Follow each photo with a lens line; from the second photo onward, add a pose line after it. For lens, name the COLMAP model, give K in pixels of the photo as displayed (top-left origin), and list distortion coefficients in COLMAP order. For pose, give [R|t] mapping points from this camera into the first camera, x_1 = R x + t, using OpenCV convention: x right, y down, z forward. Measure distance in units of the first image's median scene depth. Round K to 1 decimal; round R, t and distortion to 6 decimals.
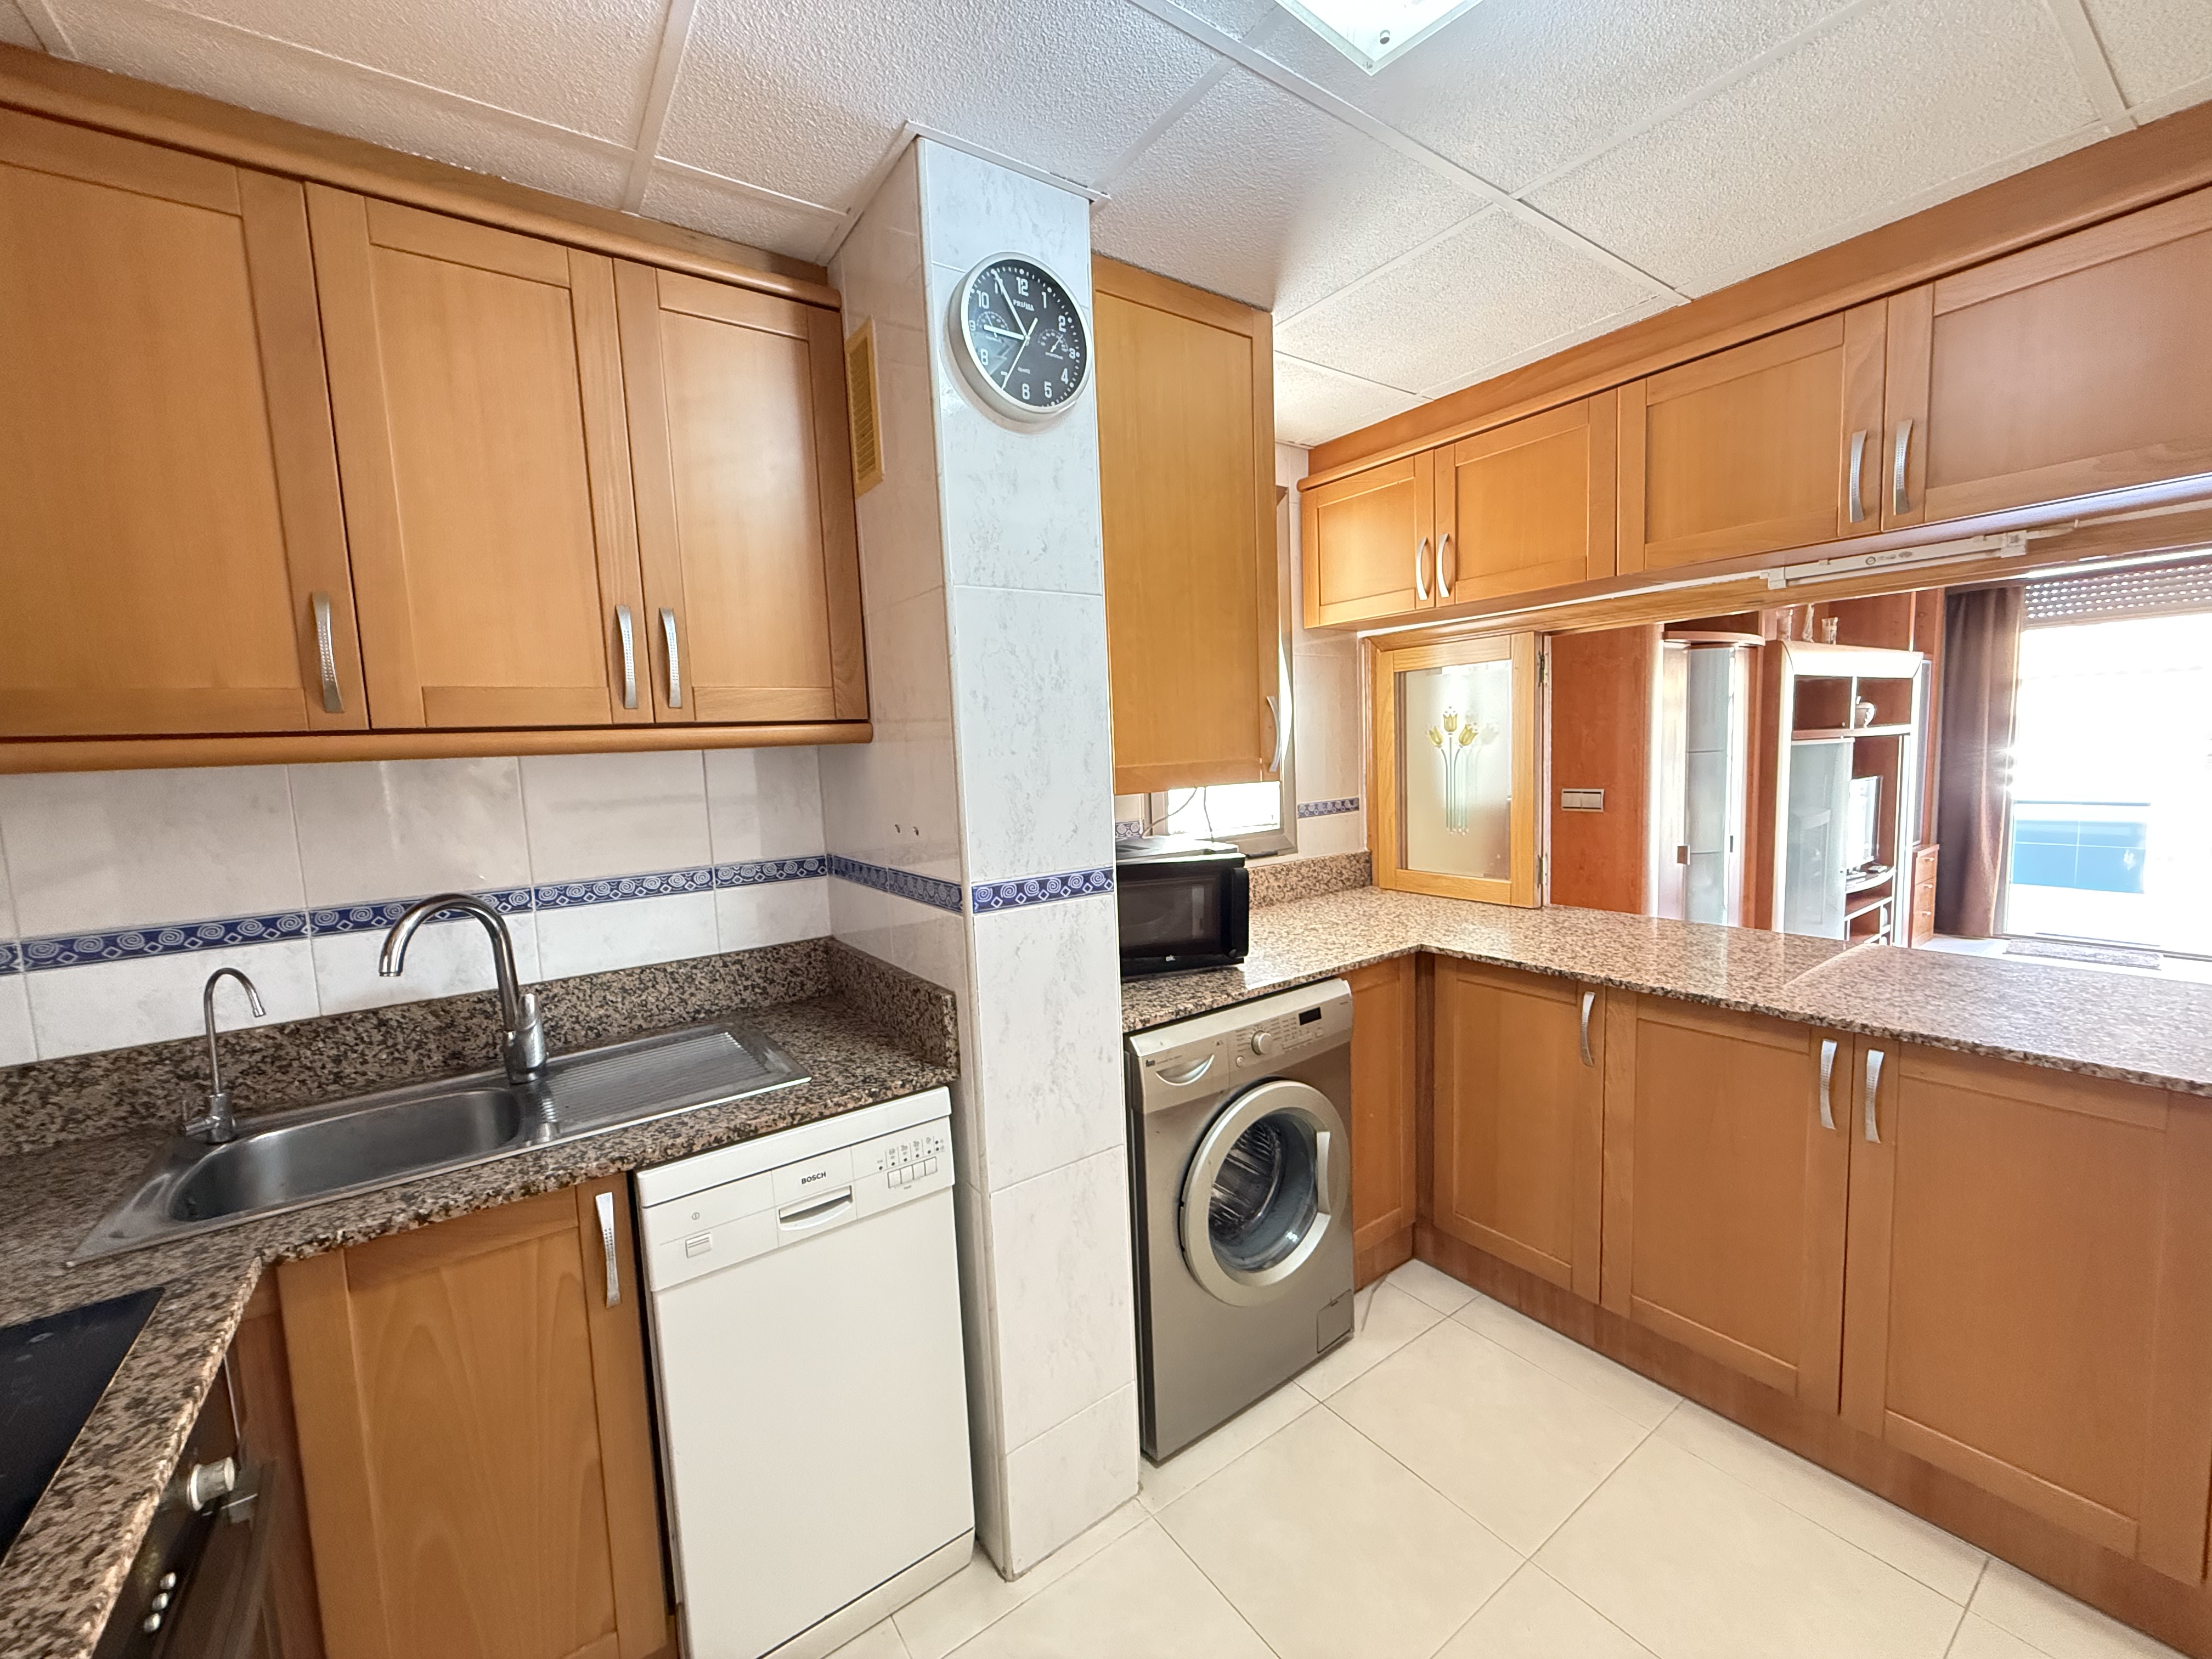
lens RADIAL K [[884.5, 0, 1101.1], [0, 884.5, 835.3], [0, 0, 1]] dist [-0.000336, -0.000023]
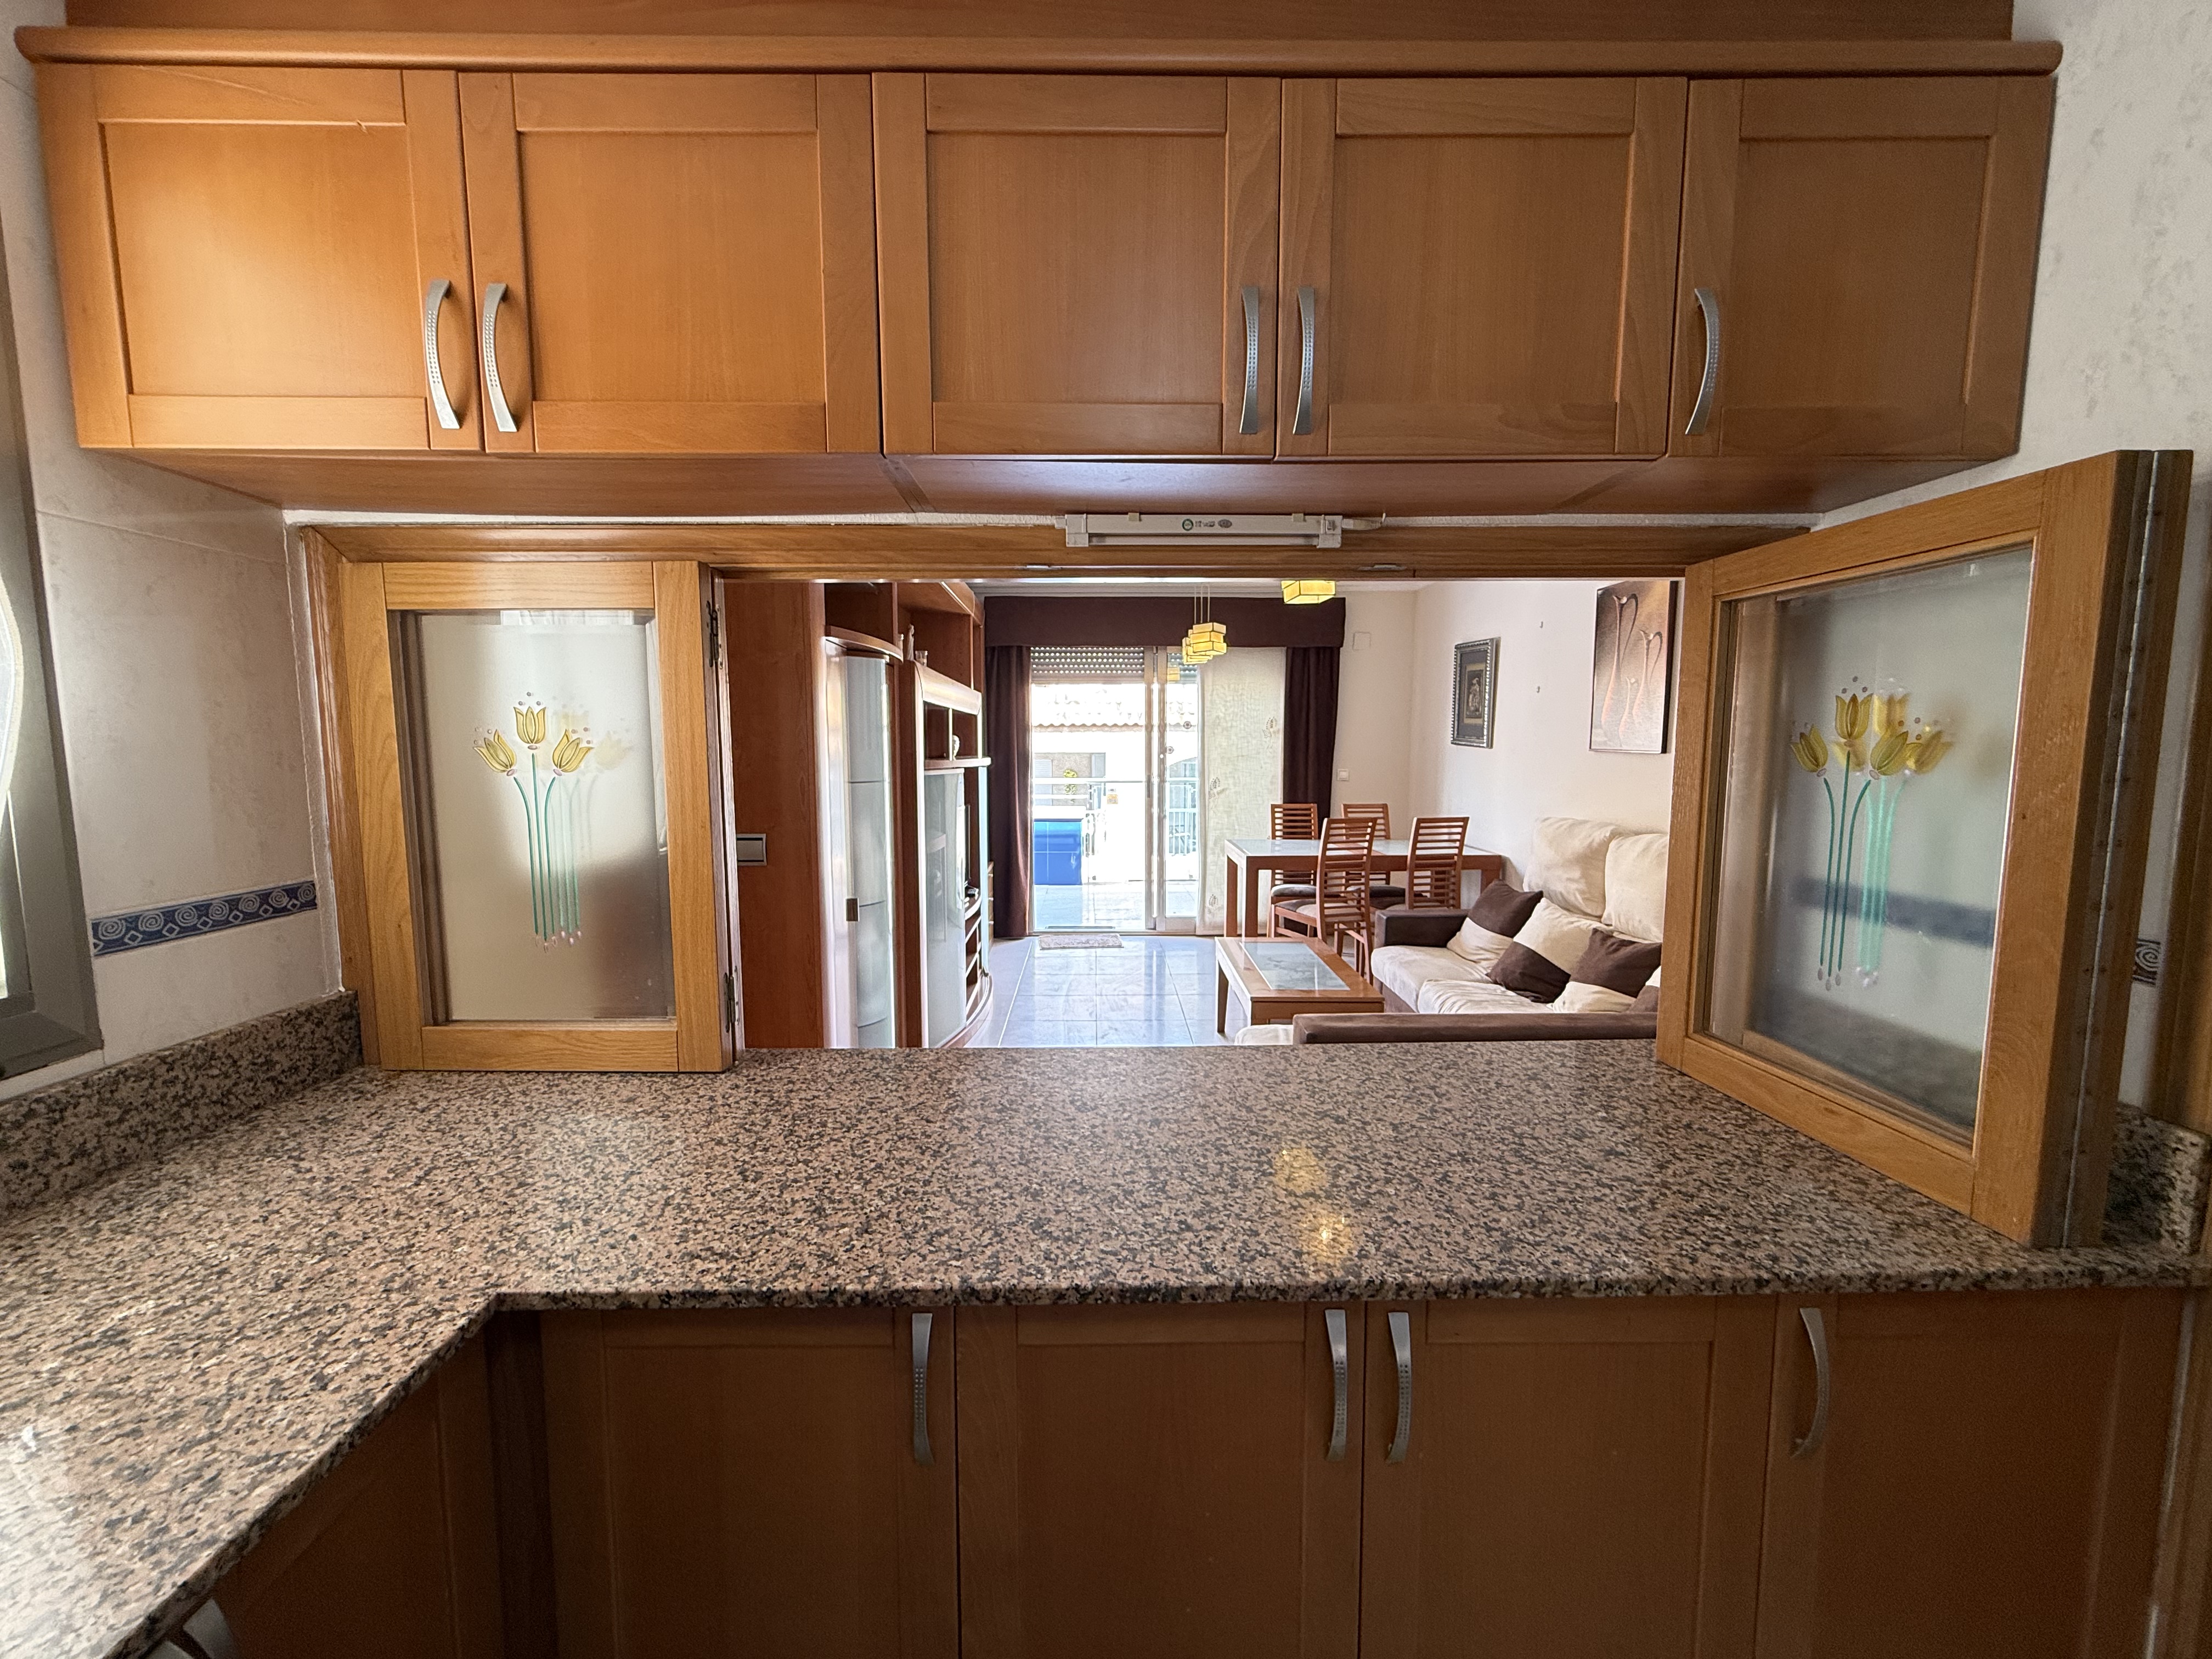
lens RADIAL K [[884.5, 0, 1099.5], [0, 884.5, 833.6], [0, 0, 1]] dist [-0.000336, -0.000023]
pose [[0.567395, -0.038406, 0.822549, 0.195140], [0.059992, 0.998185, 0.005225, -0.058720], [-0.821257, 0.046382, 0.568670, 0.539932]]
